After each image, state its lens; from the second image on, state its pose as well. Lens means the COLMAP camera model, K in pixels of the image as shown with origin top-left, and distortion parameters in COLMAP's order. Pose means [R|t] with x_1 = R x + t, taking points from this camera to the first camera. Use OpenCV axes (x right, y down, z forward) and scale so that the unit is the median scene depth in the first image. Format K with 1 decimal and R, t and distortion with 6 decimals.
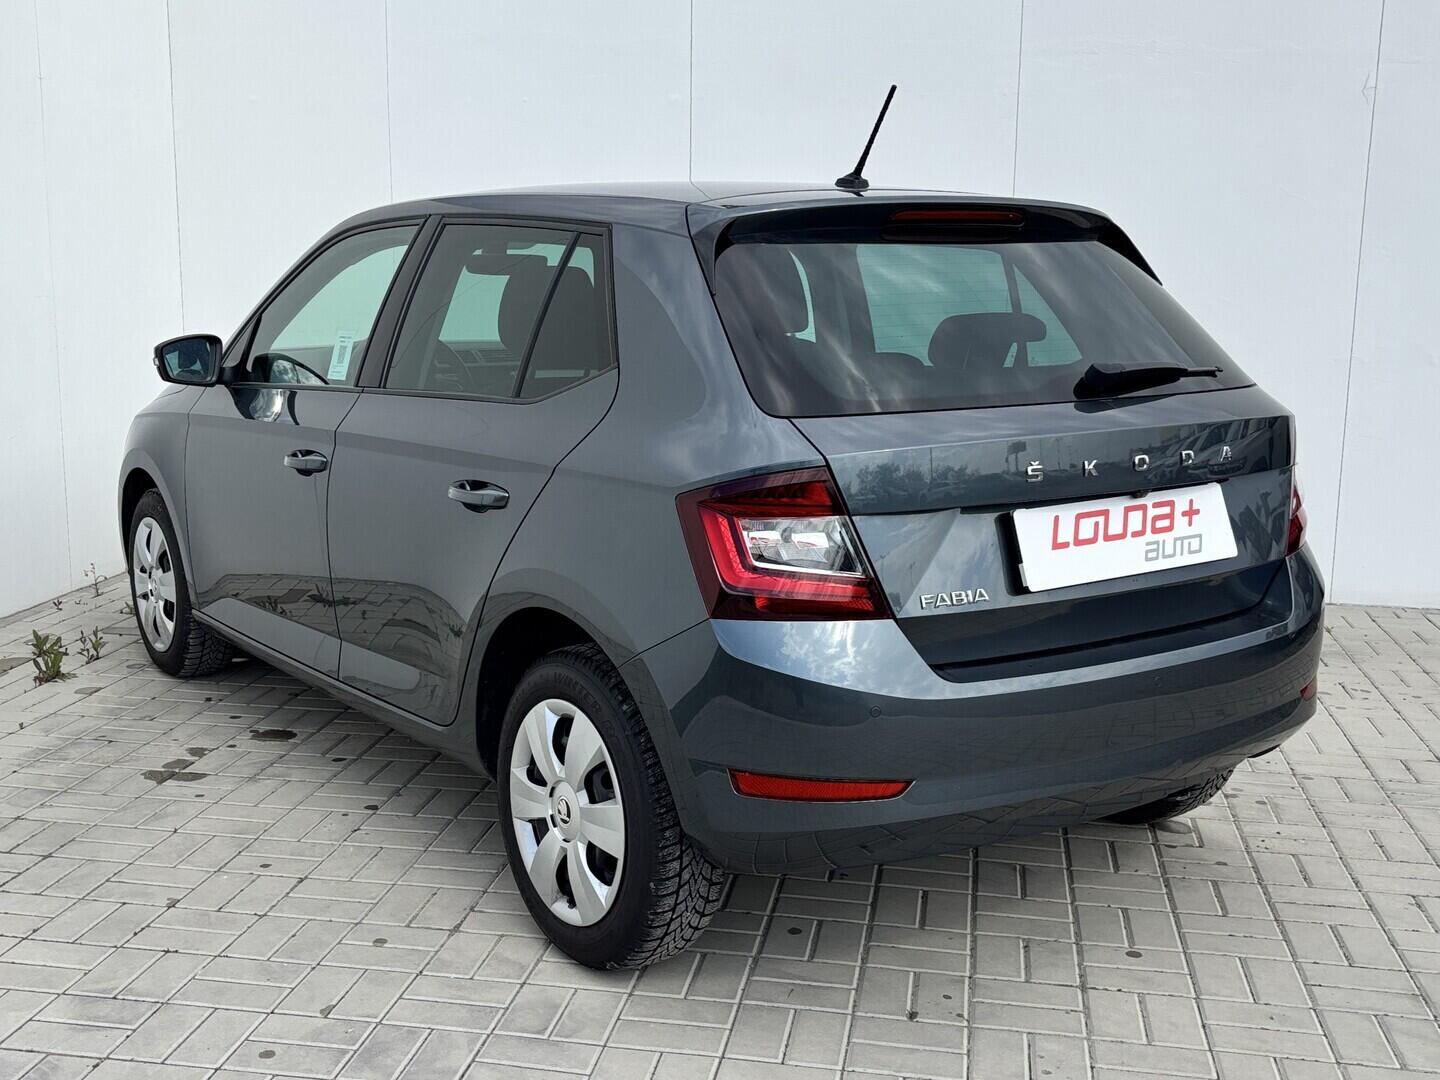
lens RADIAL K [[1626.0, 0, 720.0], [0, 1626.0, 540.0], [0, 0, 1]] dist [0.019699, -0.024259]
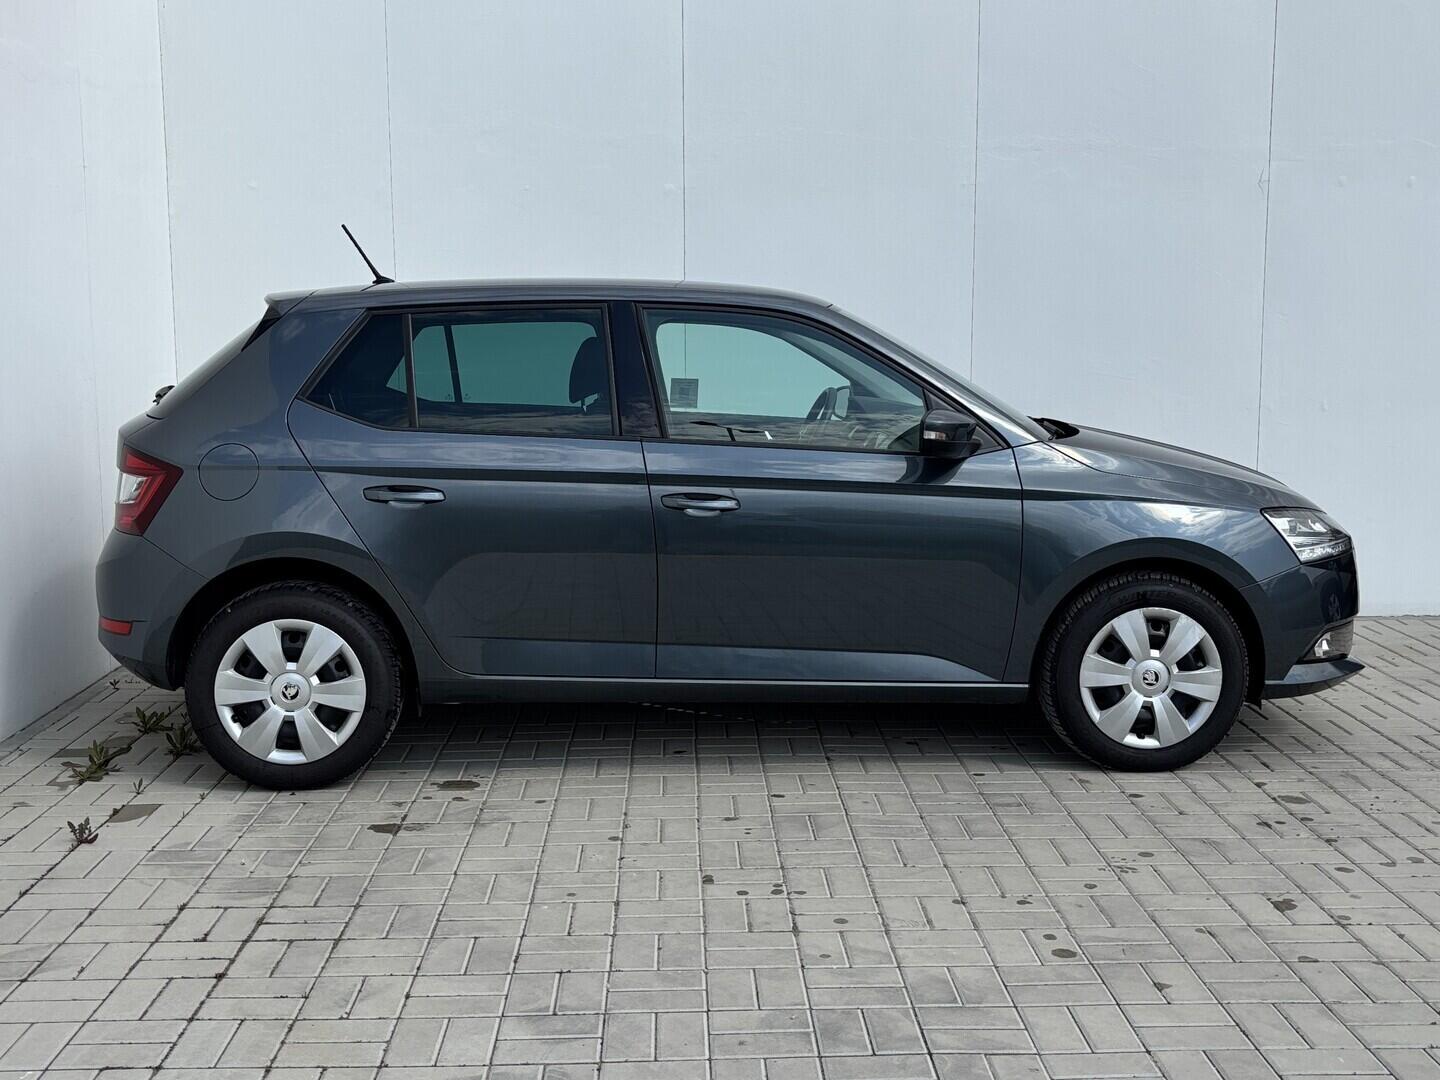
lens RADIAL K [[1578.3, 0, 720.0], [0, 1578.3, 540.0], [0, 0, 1]] dist [0.007415, -0.042651]
pose [[0.977755, -0.043672, 0.205152, -0.462966], [0.051206, 0.998190, -0.031553, 0.001669], [-0.203402, 0.041356, 0.978221, -0.073243]]
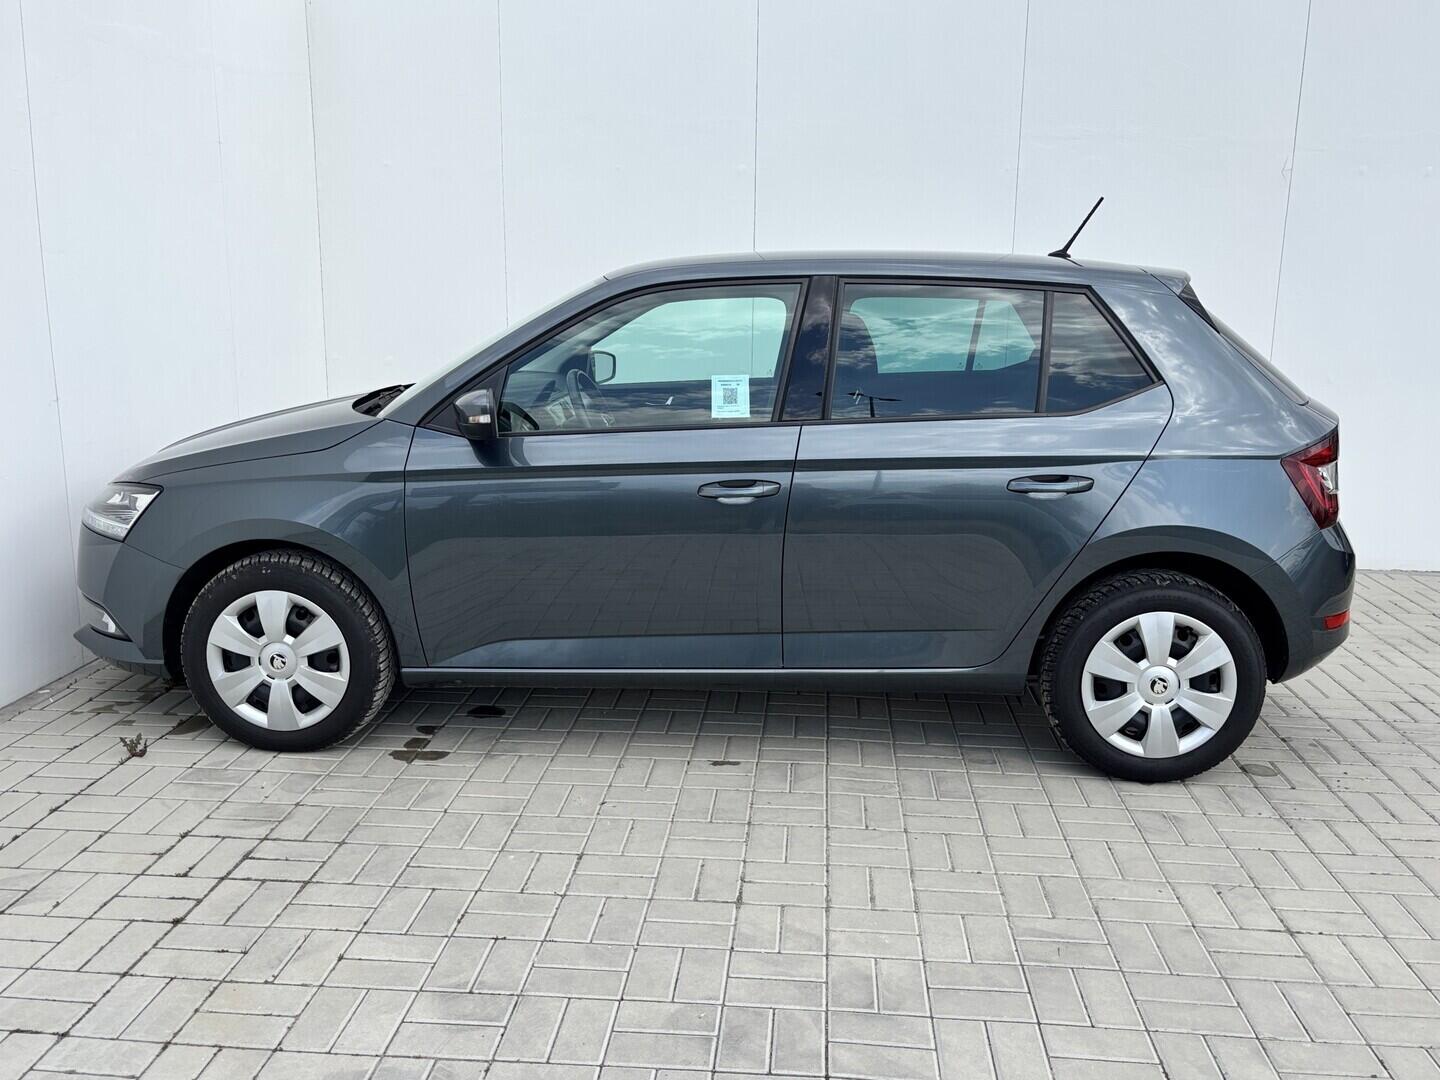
lens RADIAL K [[1194.3, 0, 759.7], [0, 1194.3, 535.8], [0, 0, 1]] dist [0.005258, 0.011849]
pose [[0.992809, -0.018690, 0.118244, -0.264879], [0.014146, 0.999133, 0.039150, -0.057575], [-0.118873, -0.037195, 0.992213, 0.181059]]
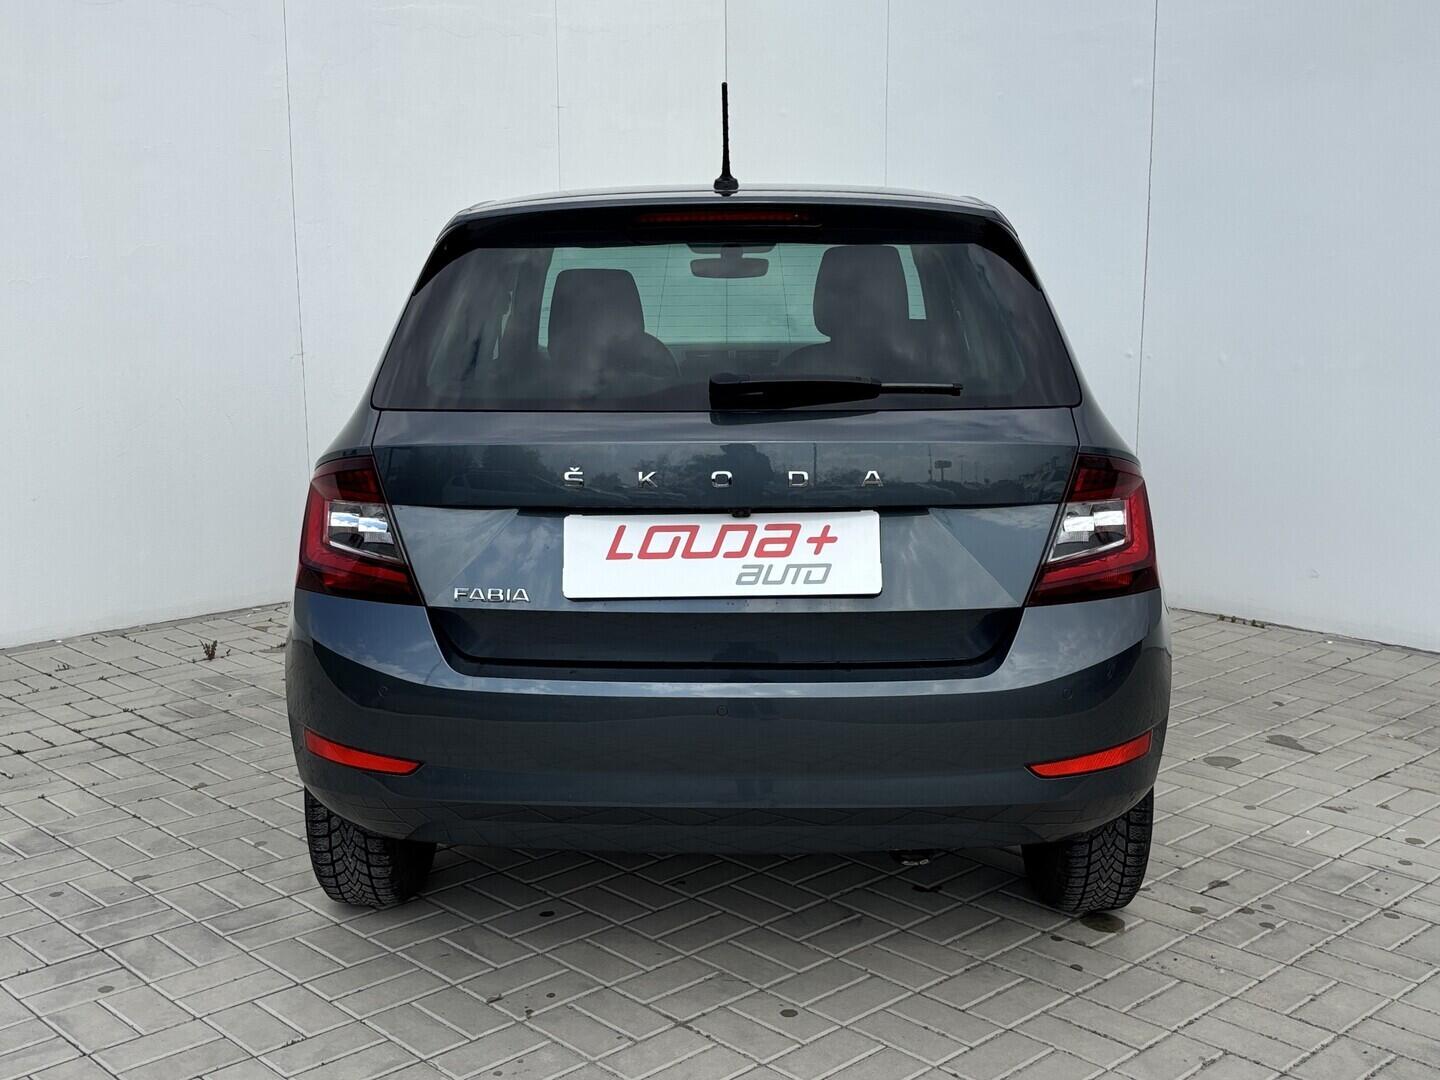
lens RADIAL K [[1704.1, 0, 720.0], [0, 1704.1, 540.0], [0, 0, 1]] dist [0.048036, 0.007075]
pose [[0.810262, 0.090708, -0.579006, 0.811540], [-0.094178, 0.995263, 0.024128, -0.034989], [0.578452, 0.034980, 0.814966, 0.186993]]
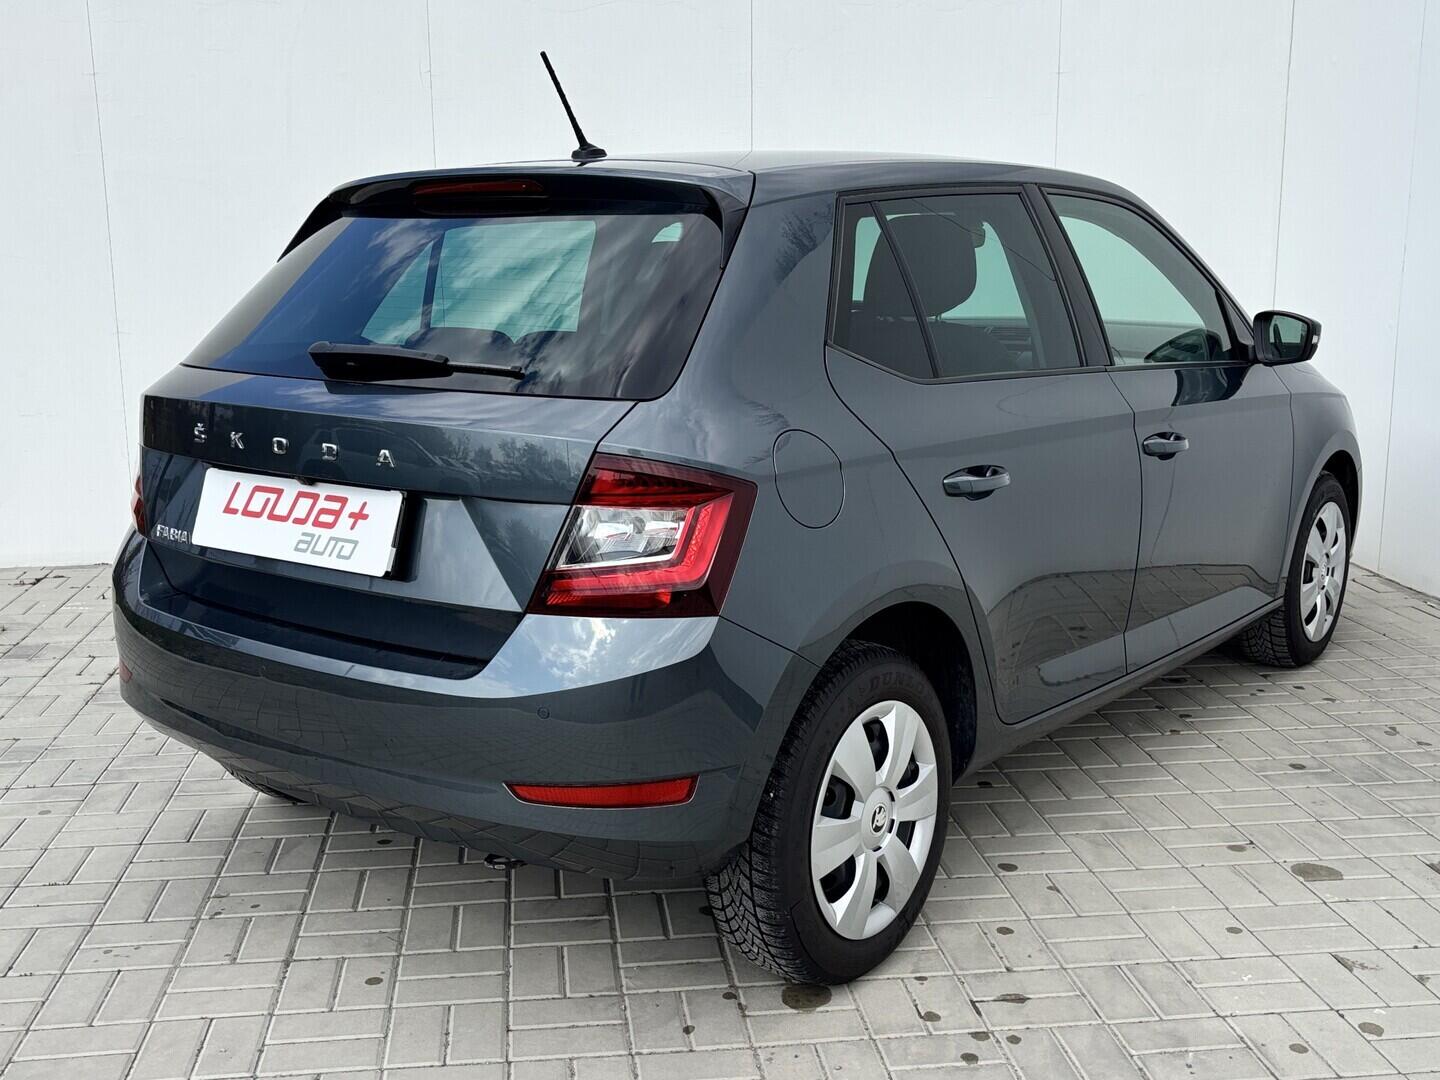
lens RADIAL K [[1564.7, 0, 676.9], [0, 1564.7, 542.2], [0, 0, 1]] dist [0.053247, -0.010117]
pose [[0.285892, 0.180940, -0.941024, 1.181221], [-0.157836, 0.977491, 0.140000, -0.154863], [0.945174, 0.108503, 0.308016, 0.915112]]
